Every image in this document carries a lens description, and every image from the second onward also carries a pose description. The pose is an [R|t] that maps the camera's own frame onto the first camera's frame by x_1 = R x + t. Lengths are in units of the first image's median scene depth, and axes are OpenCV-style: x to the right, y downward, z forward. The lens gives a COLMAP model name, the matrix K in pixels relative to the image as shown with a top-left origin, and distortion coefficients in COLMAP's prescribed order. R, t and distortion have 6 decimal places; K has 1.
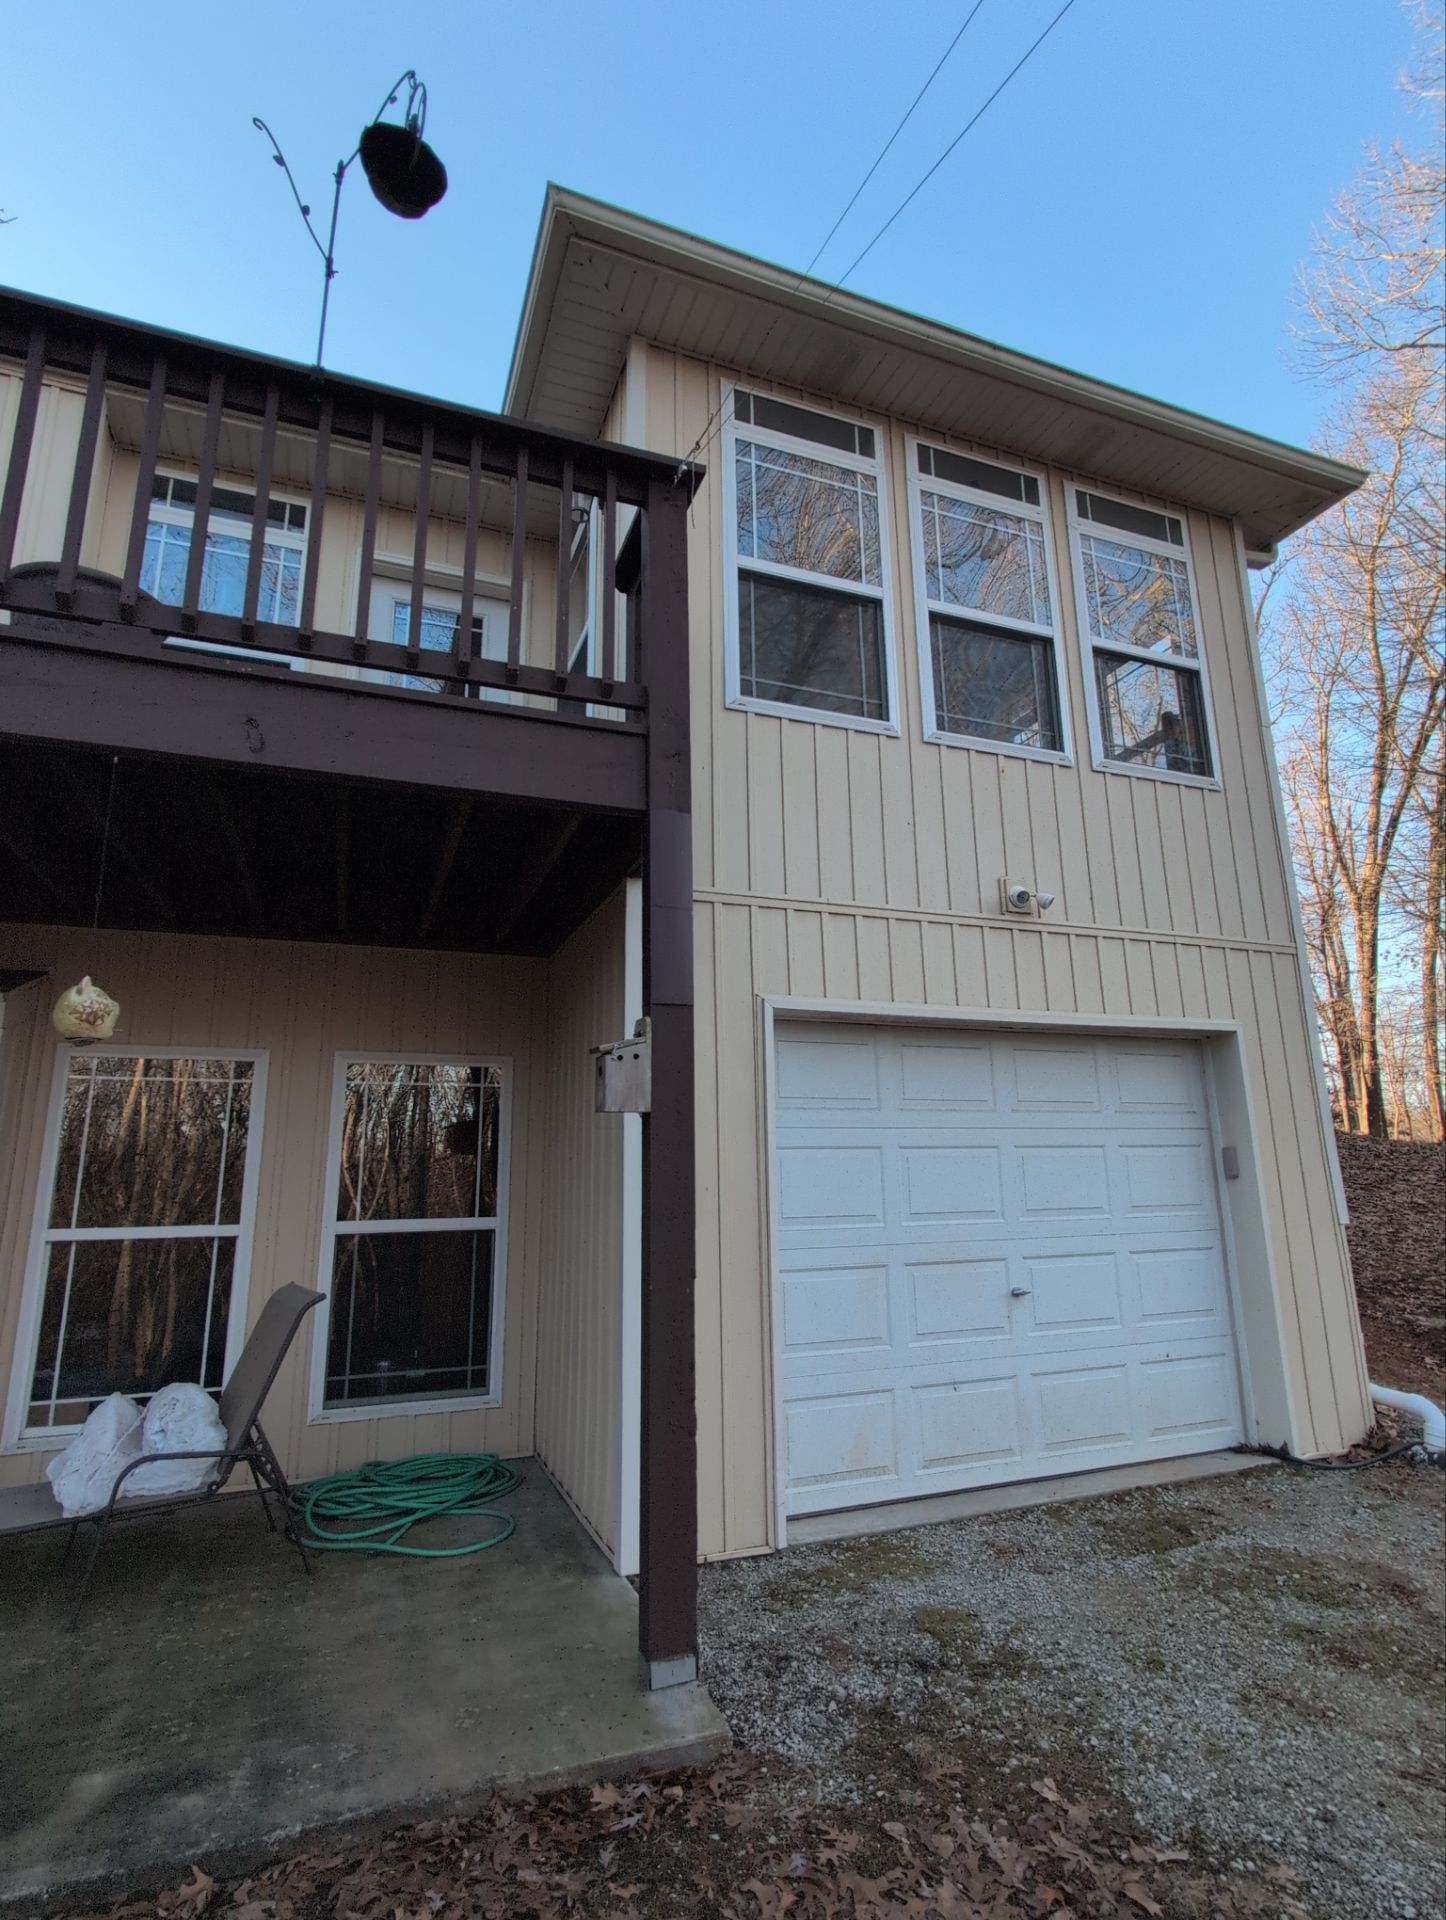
lens RADIAL K [[963.9, 0, 721.7], [0, 963.9, 959.7], [0, 0, 1]] dist [-0.000879, 0.000715]
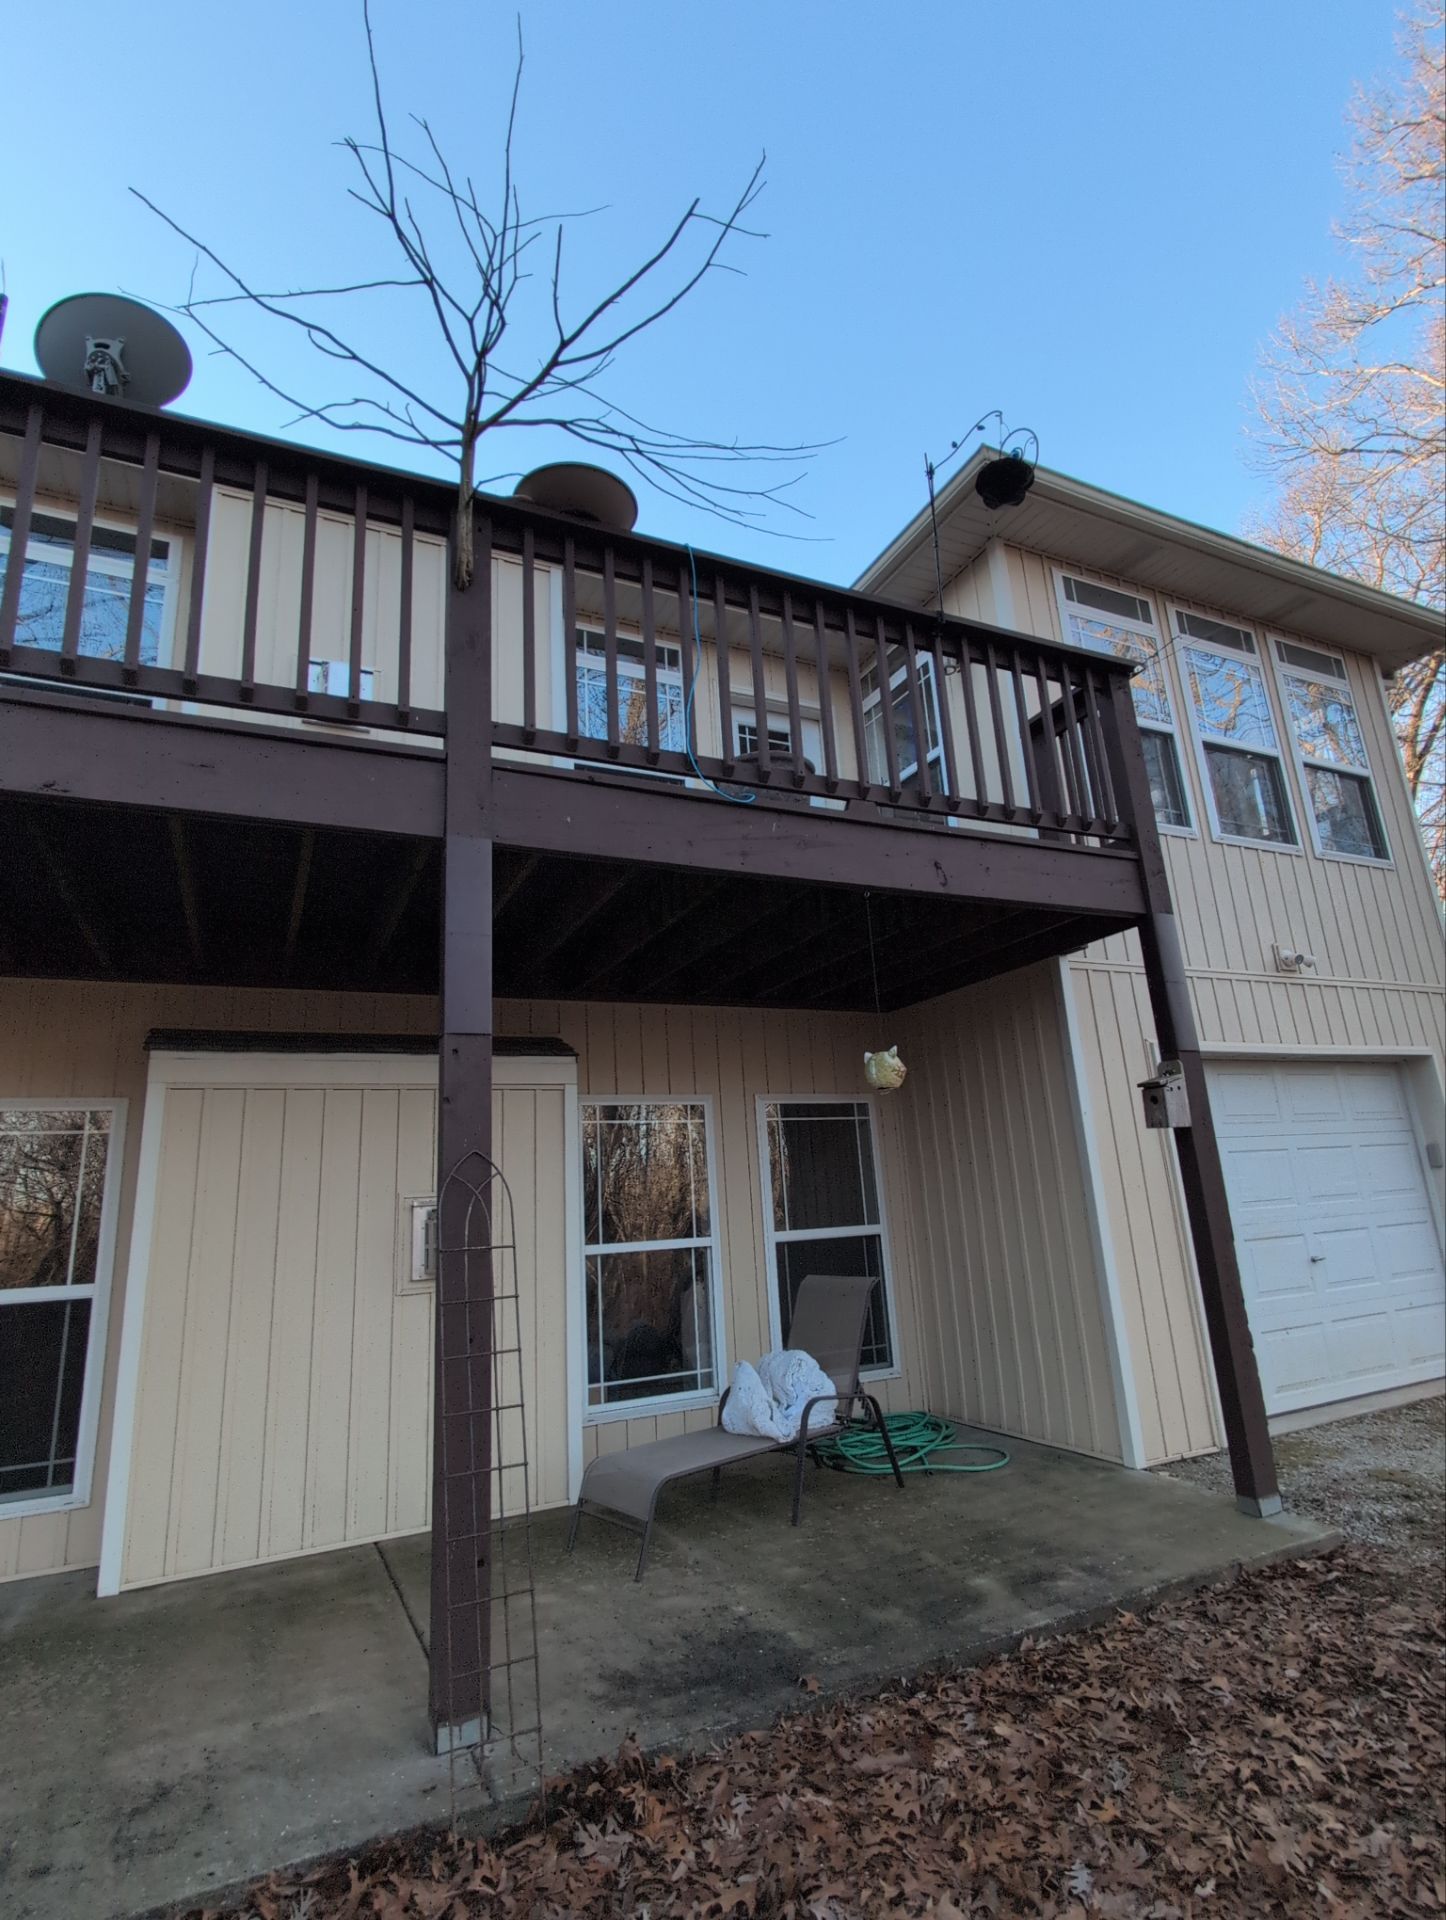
lens RADIAL K [[963.9, 0, 721.7], [0, 963.9, 959.7], [0, 0, 1]] dist [-0.000879, 0.000715]
pose [[0.996191, -0.023998, 0.083827, -0.535773], [0.027040, 0.999009, -0.035350, -0.034843], [-0.082895, 0.037482, 0.995853, -0.231599]]
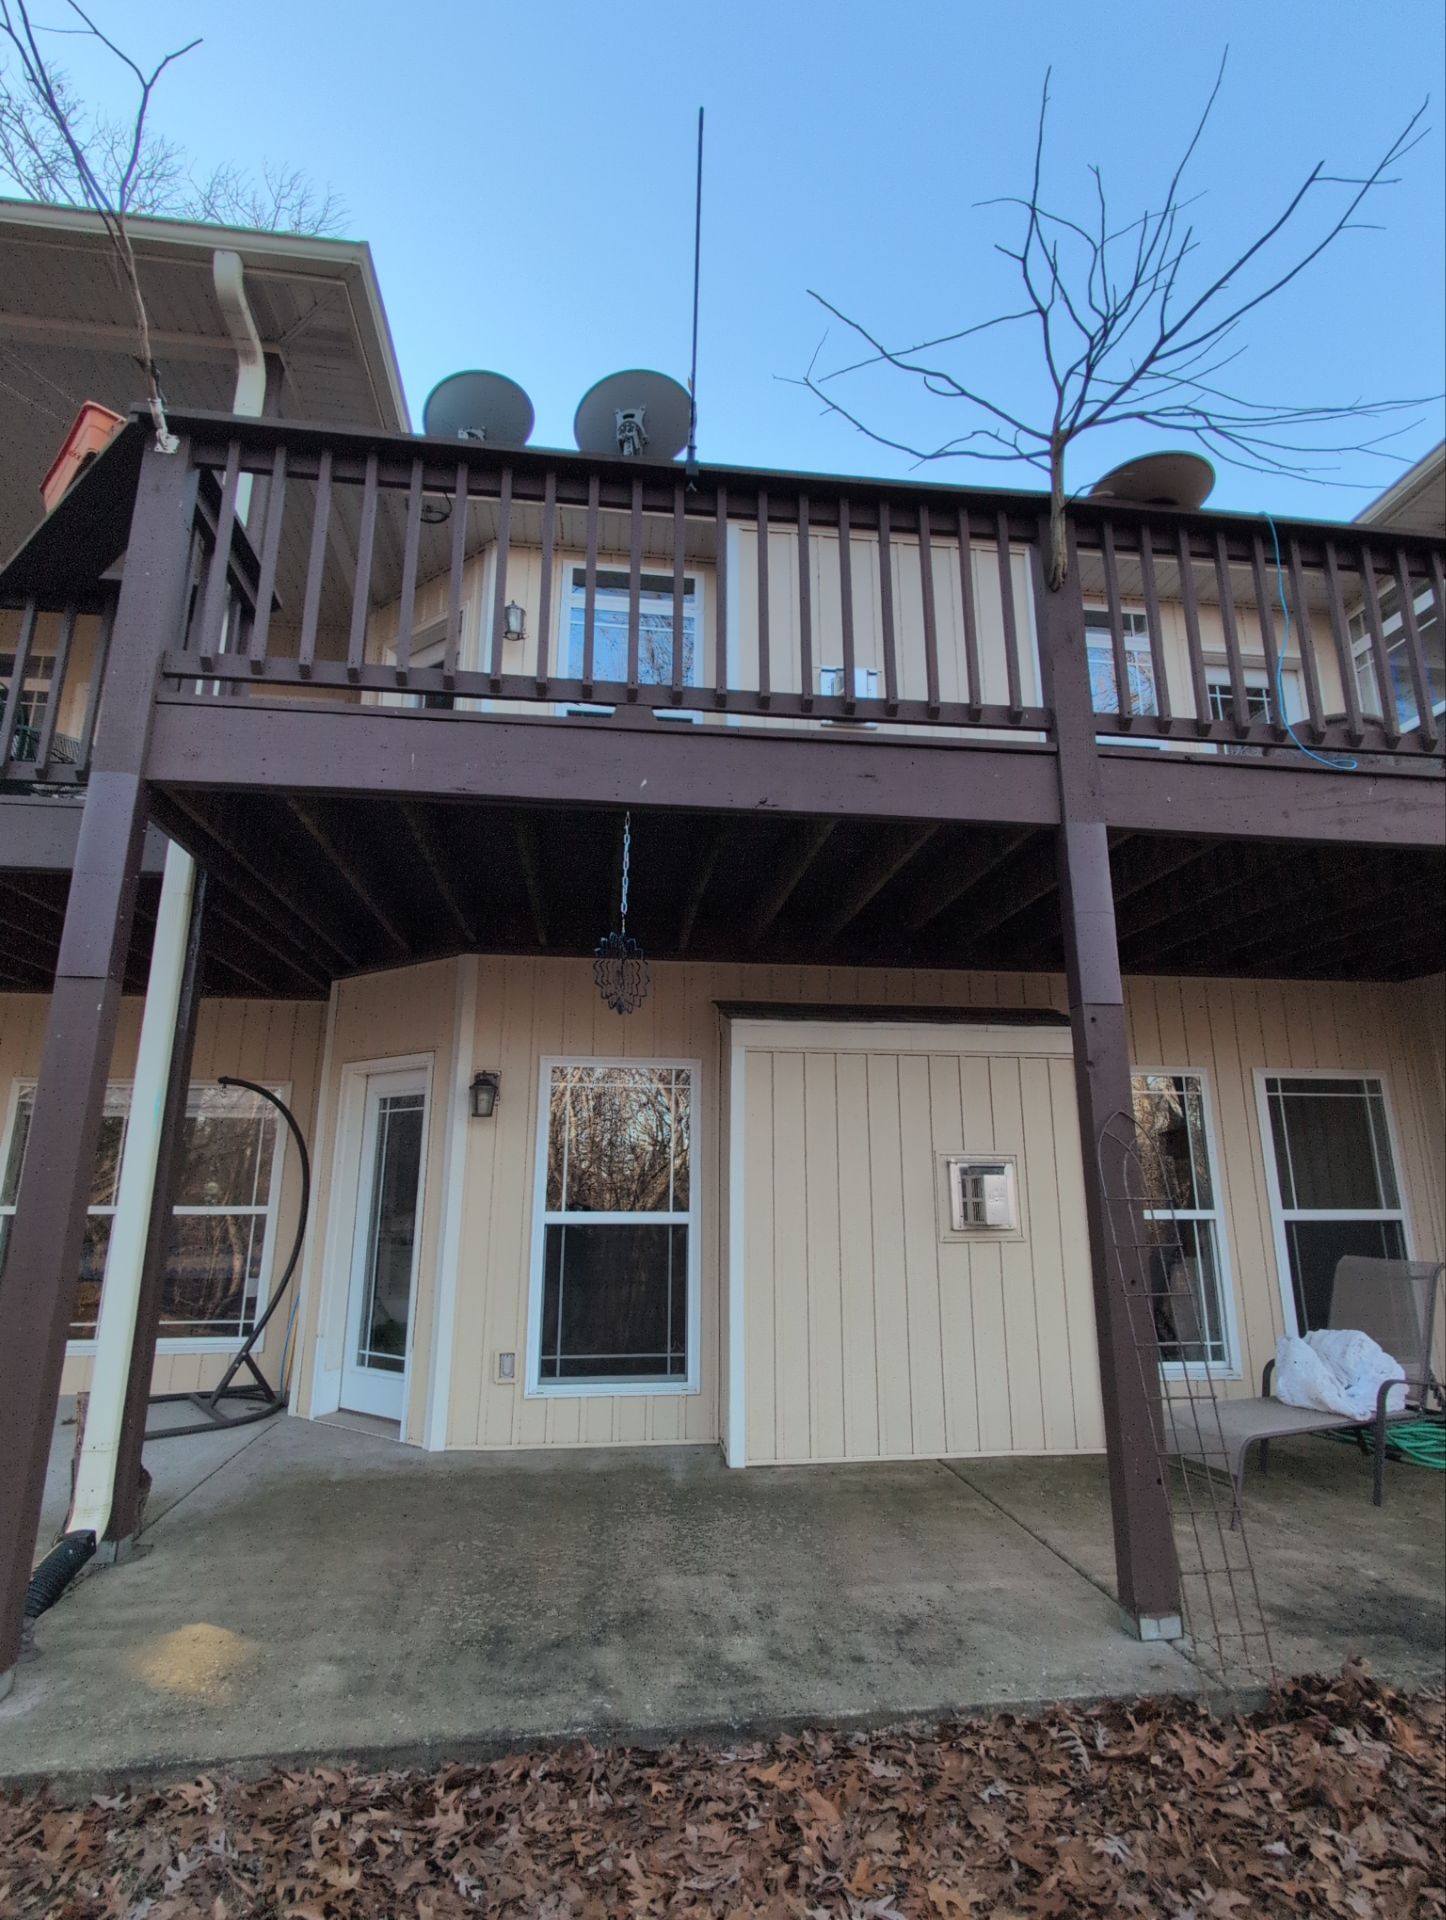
lens RADIAL K [[963.9, 0, 721.7], [0, 963.9, 959.7], [0, 0, 1]] dist [-0.000879, 0.000715]
pose [[0.970781, -0.041406, -0.236368, -0.741976], [0.038234, 0.999107, -0.017991, -0.042326], [0.236902, 0.008428, 0.971497, -0.317011]]
